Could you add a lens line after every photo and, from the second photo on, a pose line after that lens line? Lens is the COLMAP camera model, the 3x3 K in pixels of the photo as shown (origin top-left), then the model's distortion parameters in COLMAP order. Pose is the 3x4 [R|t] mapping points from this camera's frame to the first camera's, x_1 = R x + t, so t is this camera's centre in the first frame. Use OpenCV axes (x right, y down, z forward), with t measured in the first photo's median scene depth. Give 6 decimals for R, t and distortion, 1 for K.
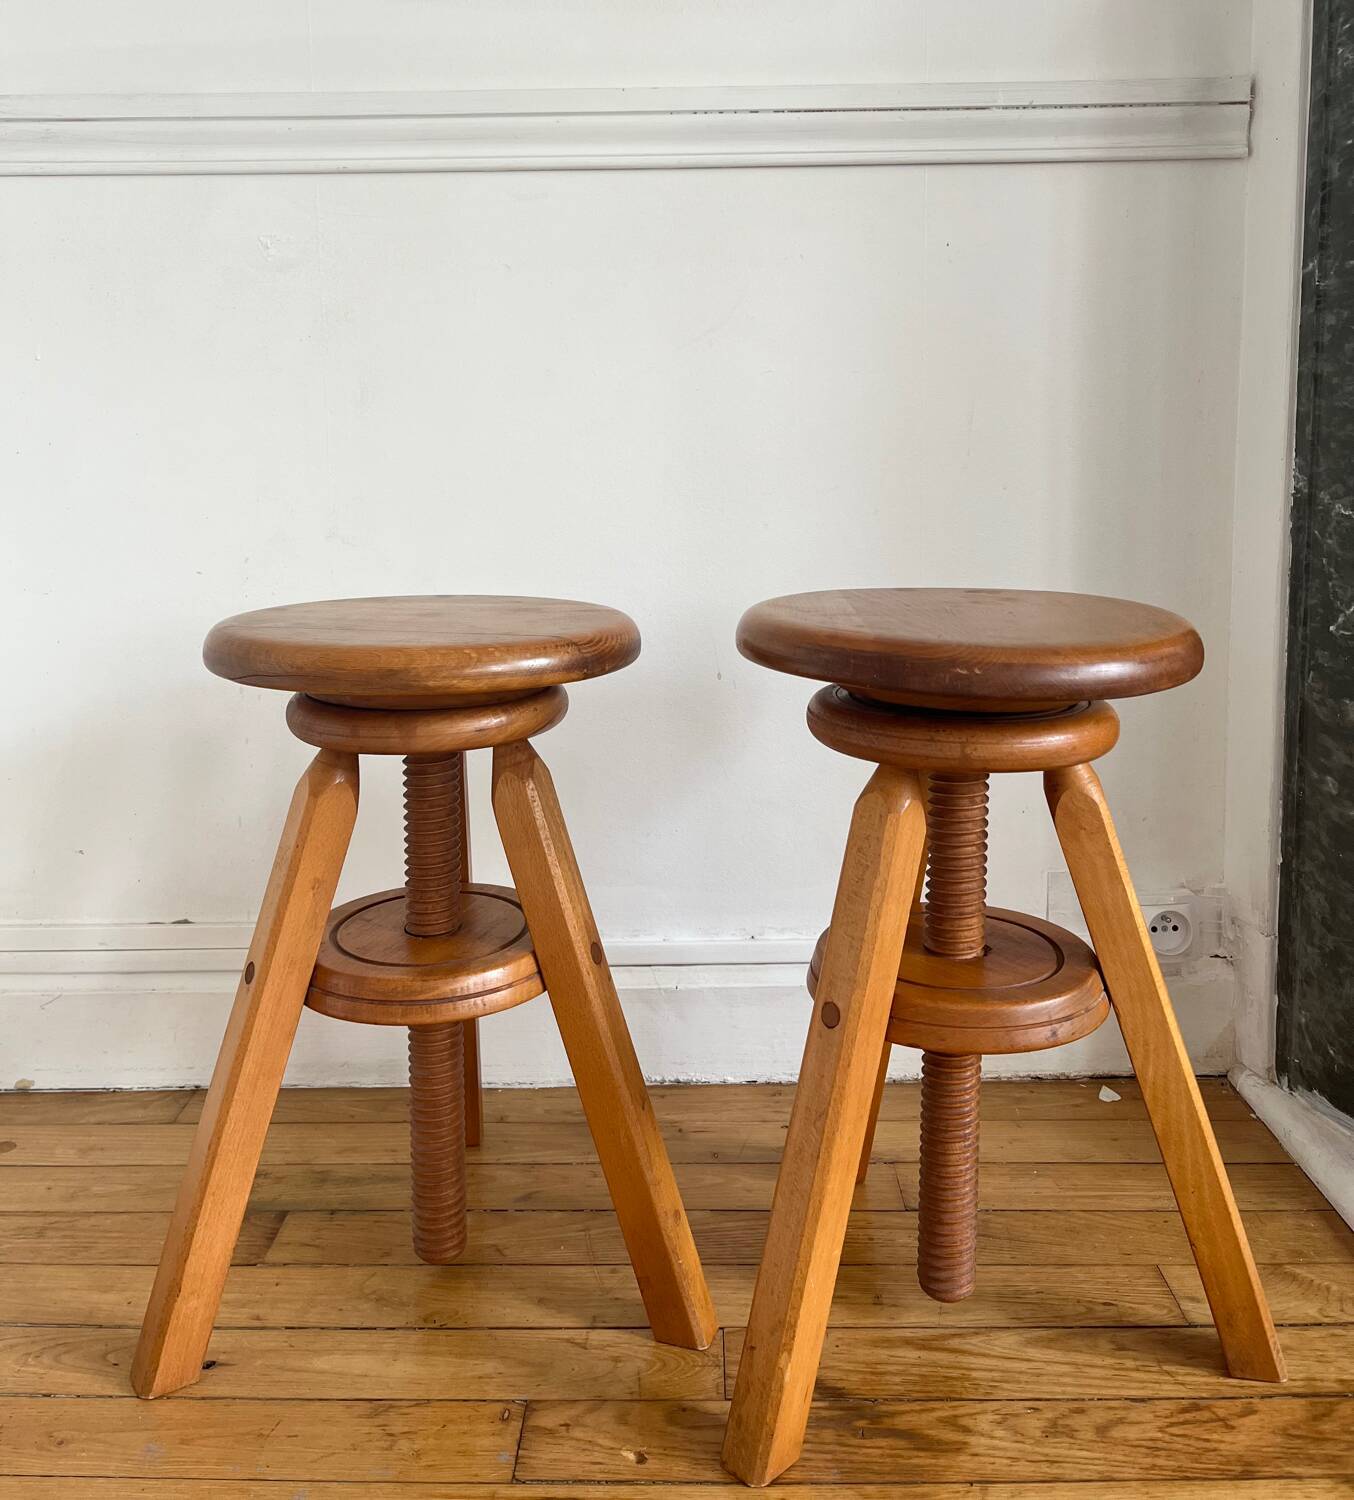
lens RADIAL K [[1396.2, 0, 680.3], [0, 1396.2, 586.0], [0, 0, 1]] dist [0.020978, -0.011084]
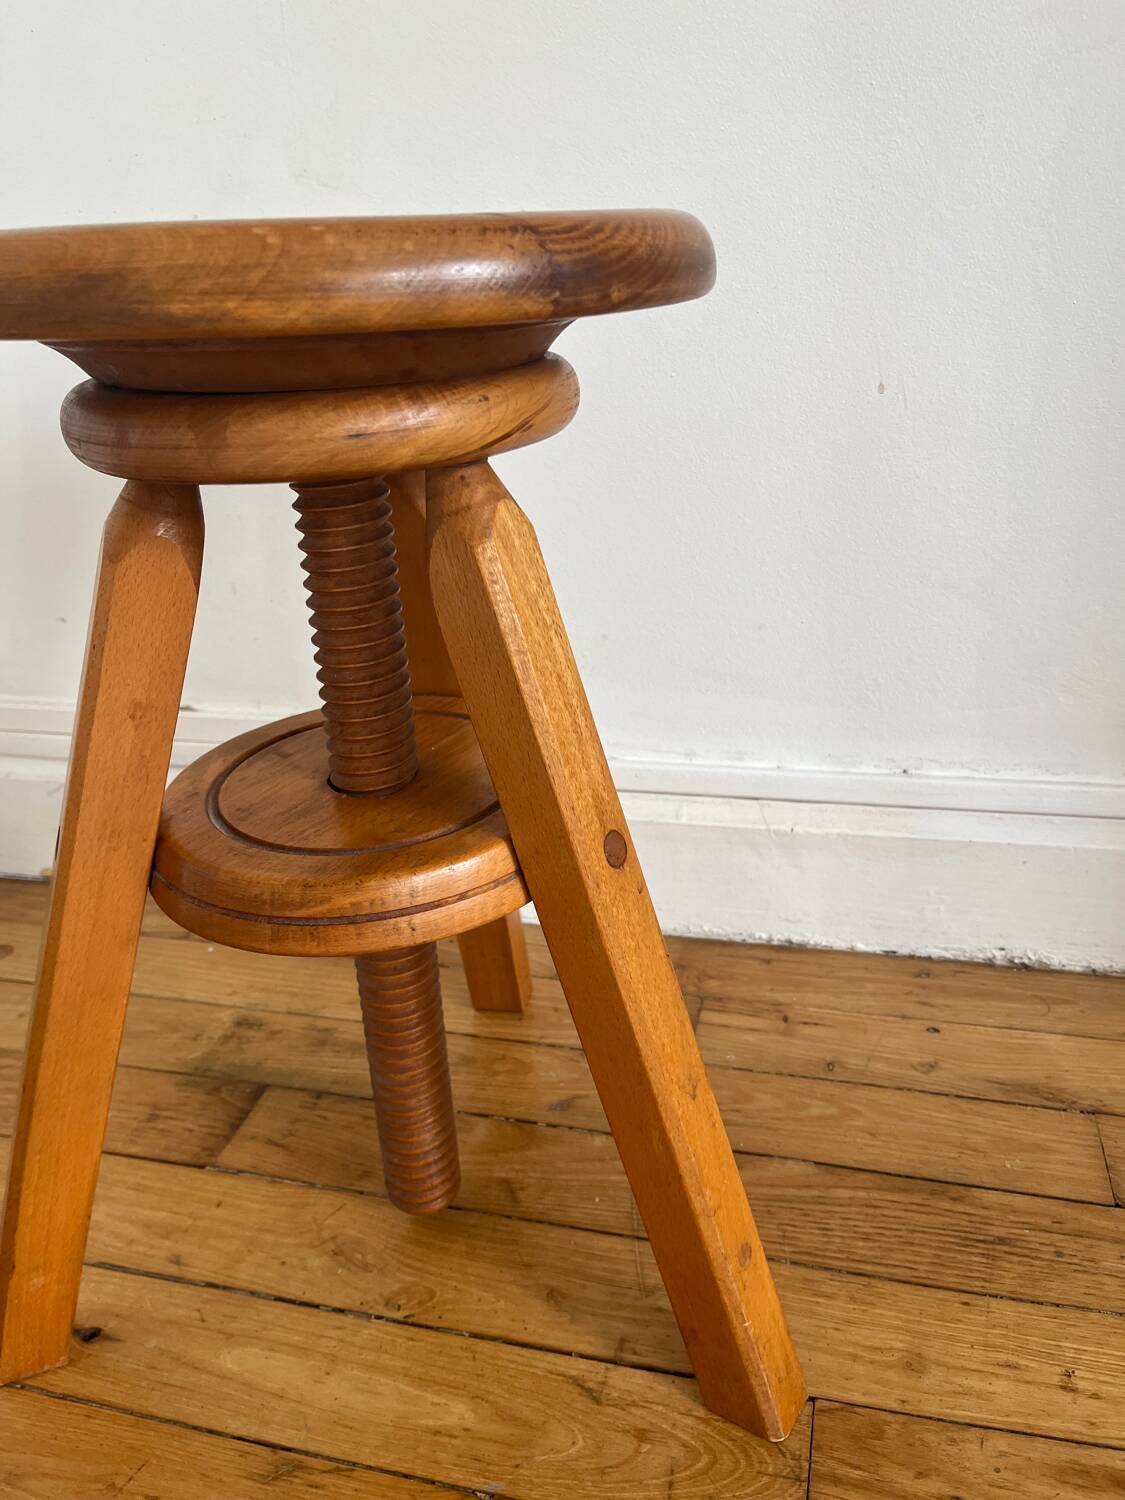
lens RADIAL K [[1157.0, 0, 576.8], [0, 1157.0, 743.4], [0, 0, 1]] dist [0.058405, -0.098723]
pose [[0.972837, 0.058311, -0.224026, 0.025187], [0.011891, 0.953890, 0.299920, 0.070935], [0.231185, -0.294438, 0.927286, 0.508877]]
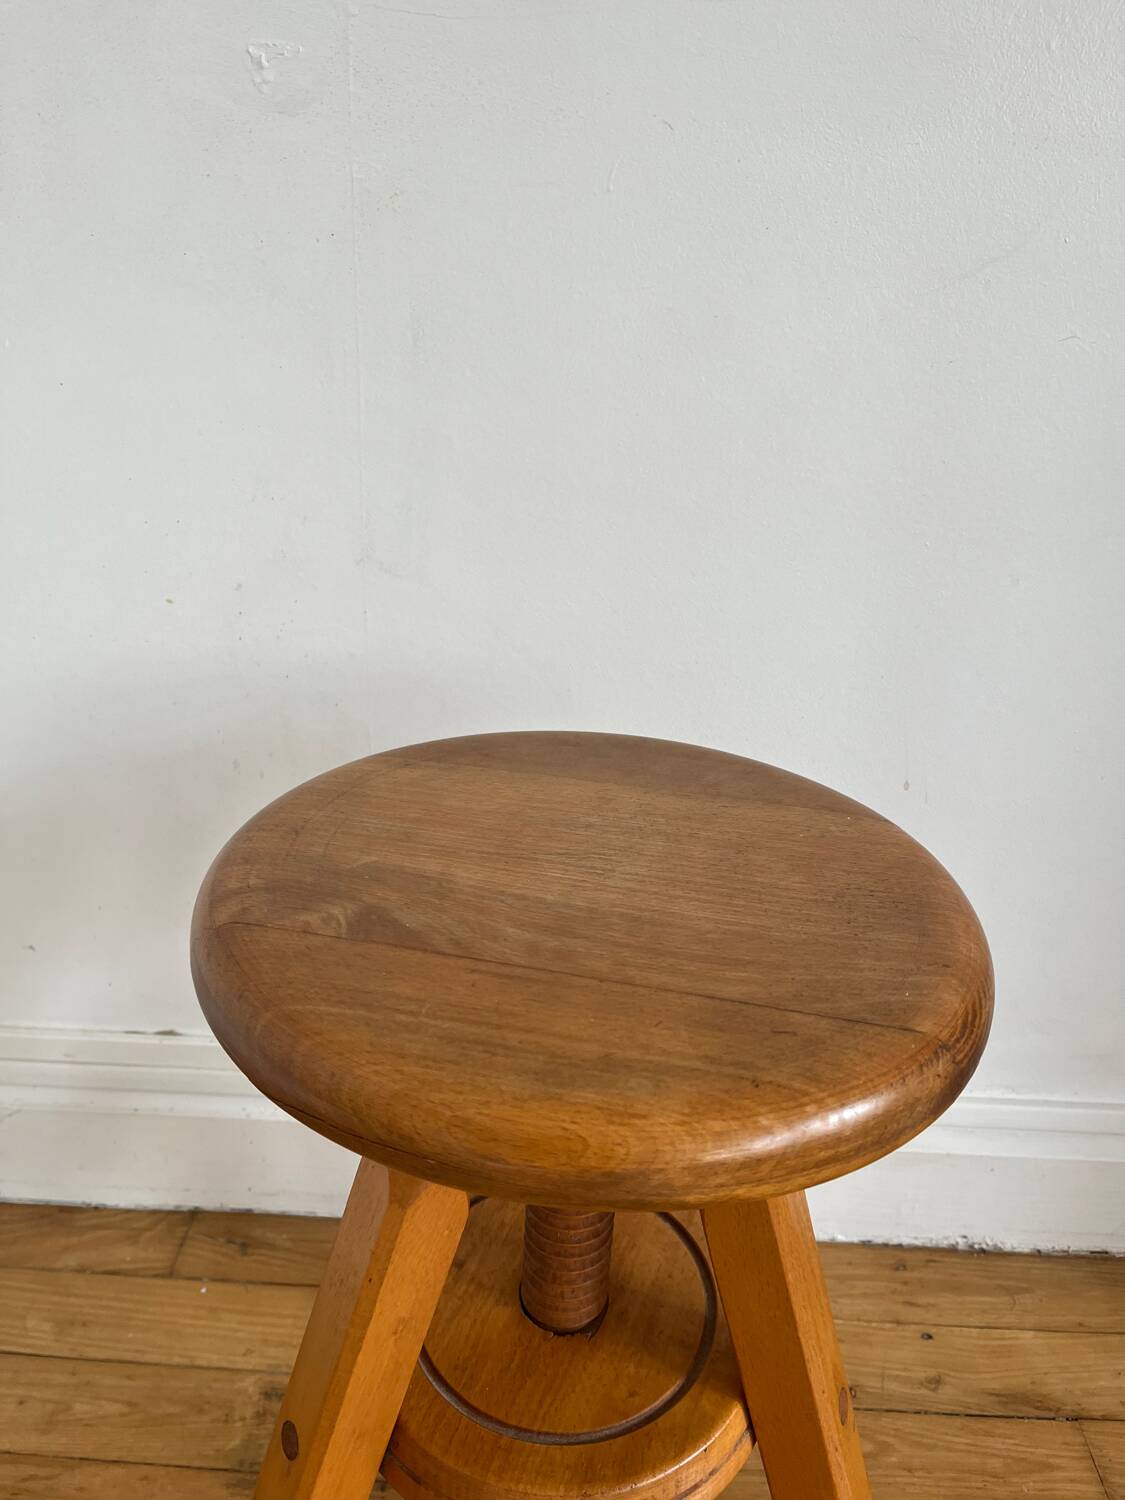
lens RADIAL K [[1157.0, 0, 566.7], [0, 1157.0, 753.1], [0, 0, 1]] dist [0.058405, -0.098723]
pose [[0.998291, 0.058031, 0.006890, -0.180452], [-0.057377, 0.950942, 0.304003, -0.145692], [0.011089, -0.303878, 0.952646, 0.527936]]
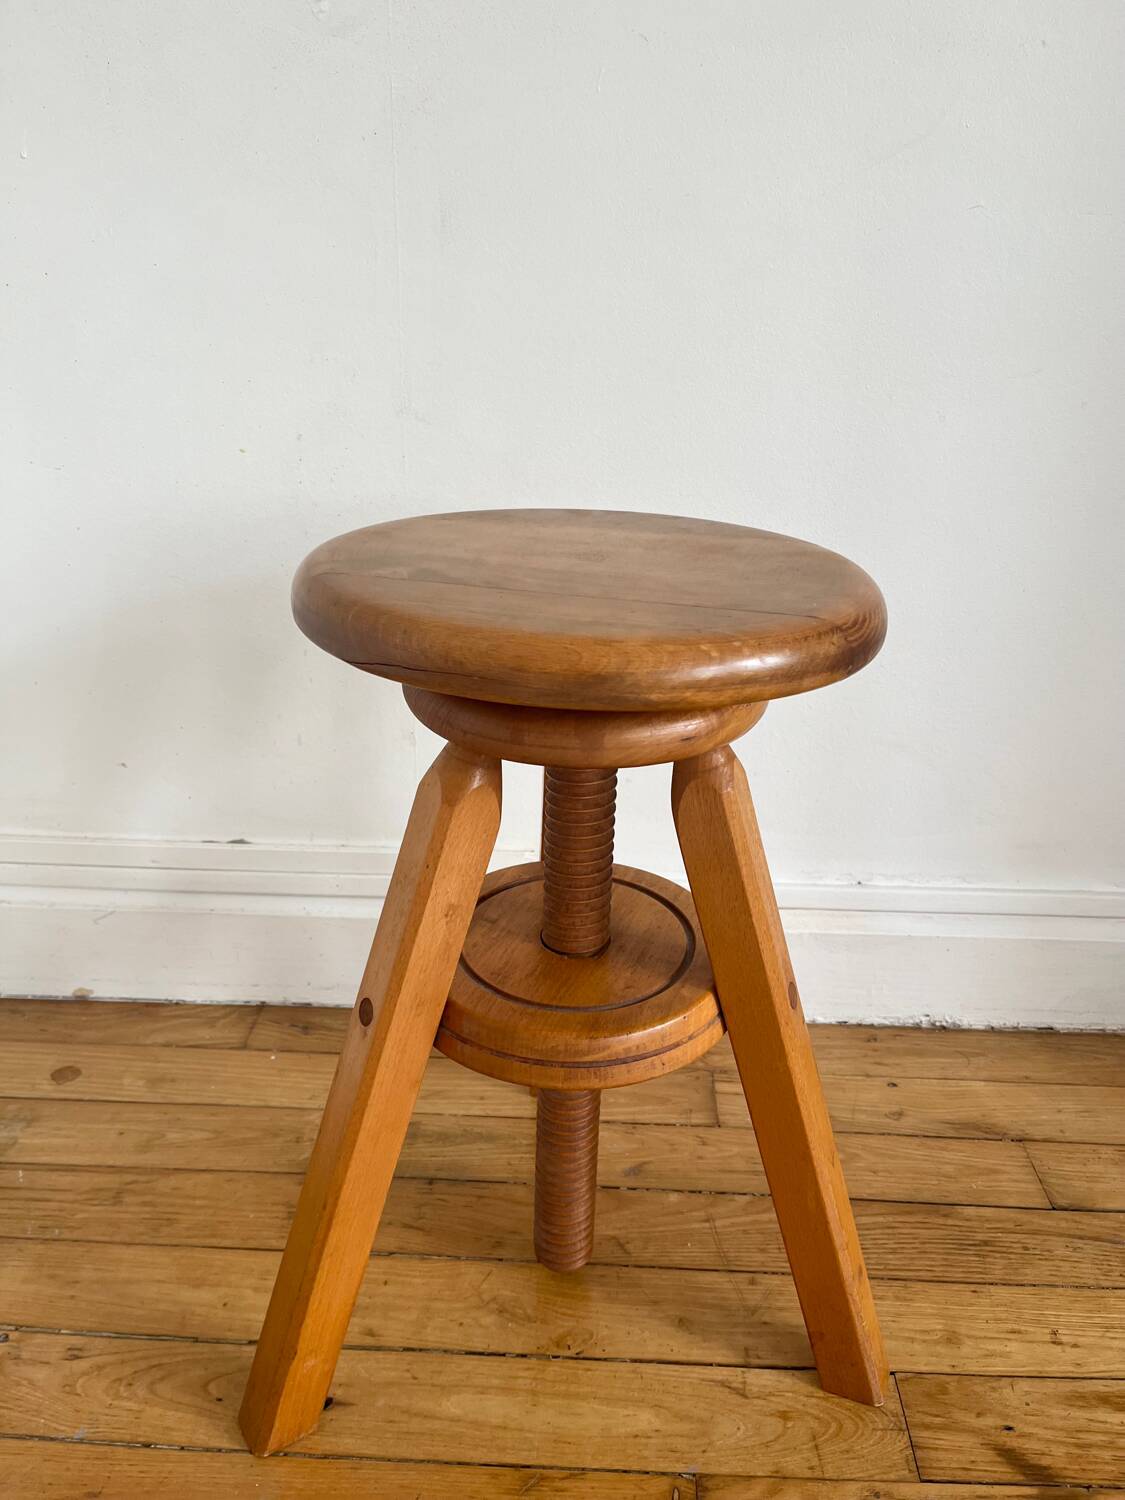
lens RADIAL K [[1157.0, 0, 576.0], [0, 1157.0, 755.5], [0, 0, 1]] dist [0.058405, -0.098723]
pose [[0.999196, 0.040044, -0.001888, -0.167221], [-0.037838, 0.957625, 0.285522, -0.048386], [0.013241, -0.285221, 0.958370, 0.355752]]
